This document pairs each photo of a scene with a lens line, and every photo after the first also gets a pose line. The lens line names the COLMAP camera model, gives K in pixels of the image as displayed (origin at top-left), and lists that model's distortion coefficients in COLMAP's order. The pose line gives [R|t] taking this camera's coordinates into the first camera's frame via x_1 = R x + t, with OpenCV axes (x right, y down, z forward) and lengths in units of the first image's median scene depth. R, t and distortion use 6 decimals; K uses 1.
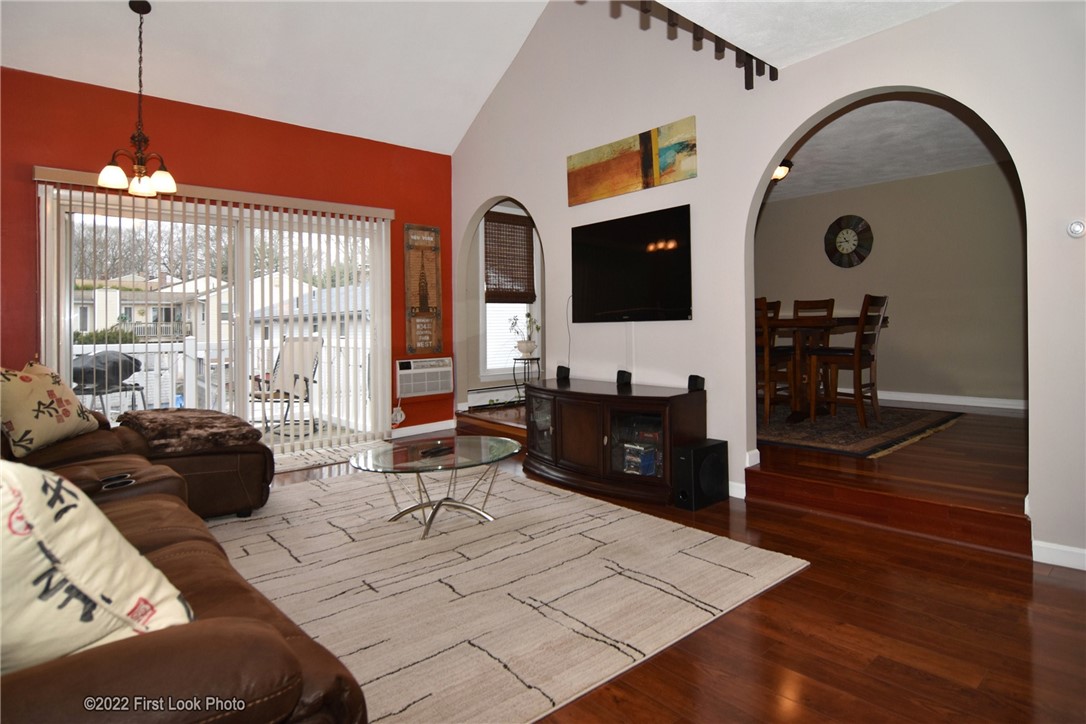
lens RADIAL K [[581.2, 0, 607.2], [0, 581.2, 330.0], [0, 0, 1]] dist [-0.011372, -0.001057]
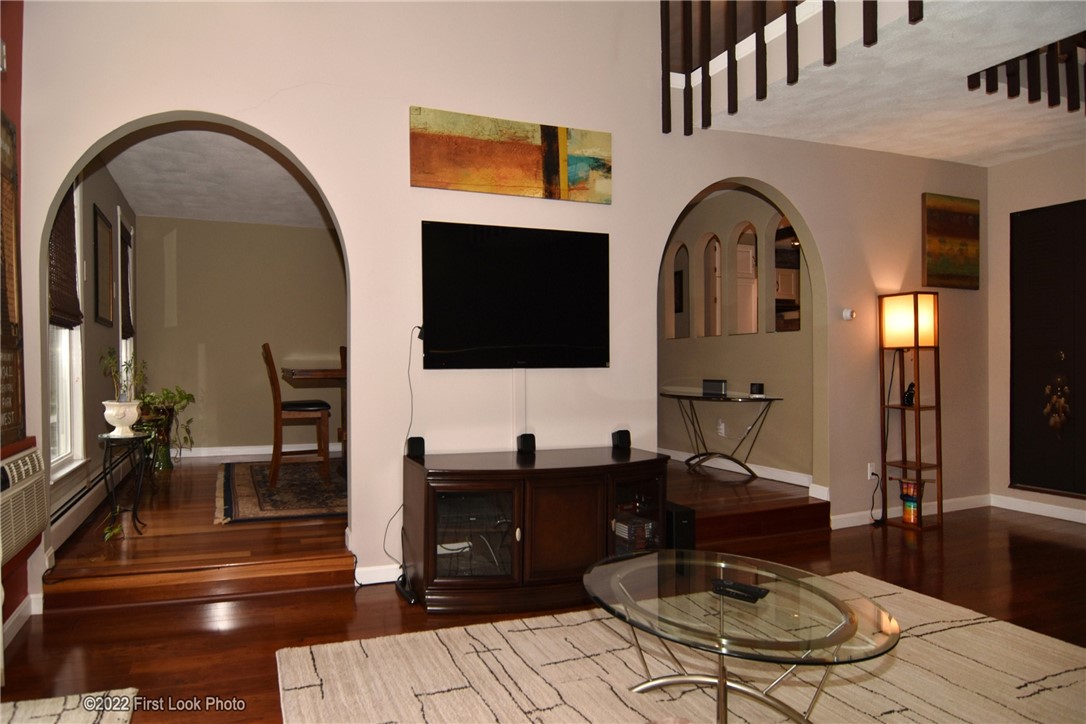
lens RADIAL K [[585.7, 0, 543.3], [0, 585.7, 379.1], [0, 0, 1]] dist [-0.000588, -0.000130]
pose [[0.445286, 0.002051, 0.895386, -0.659512], [0.006760, 0.999961, -0.005652, 0.004400], [-0.895363, 0.008570, 0.445254, 0.674779]]
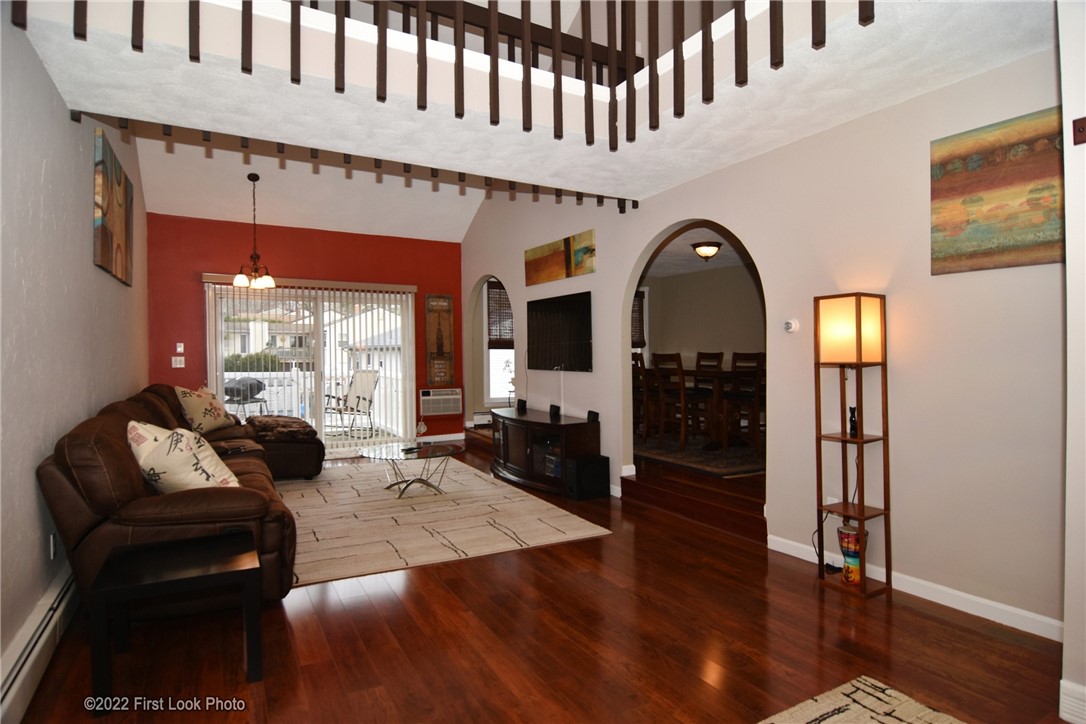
lens RADIAL K [[550.8, 0, 561.2], [0, 550.8, 391.2], [0, 0, 1]] dist [-0.002578, -0.000564]
pose [[0.974905, 0.040904, -0.218831, 0.367887], [-0.027476, 0.997568, 0.064060, -0.054365], [0.220919, -0.056440, 0.973658, -0.336687]]
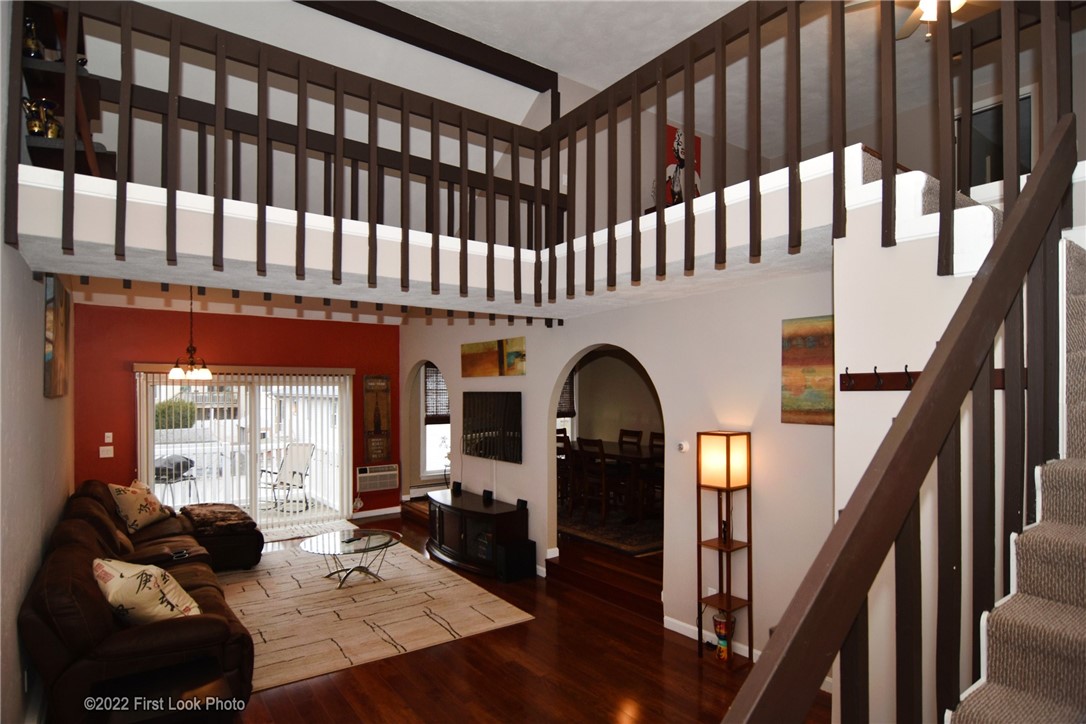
lens RADIAL K [[560.2, 0, 583.8], [0, 560.2, 427.0], [0, 0, 1]] dist [-0.023169, 0.009464]
pose [[0.996098, 0.049074, -0.073347, 0.415852], [-0.044554, 0.997079, 0.062035, -0.217290], [0.076177, -0.058525, 0.995375, -0.489219]]
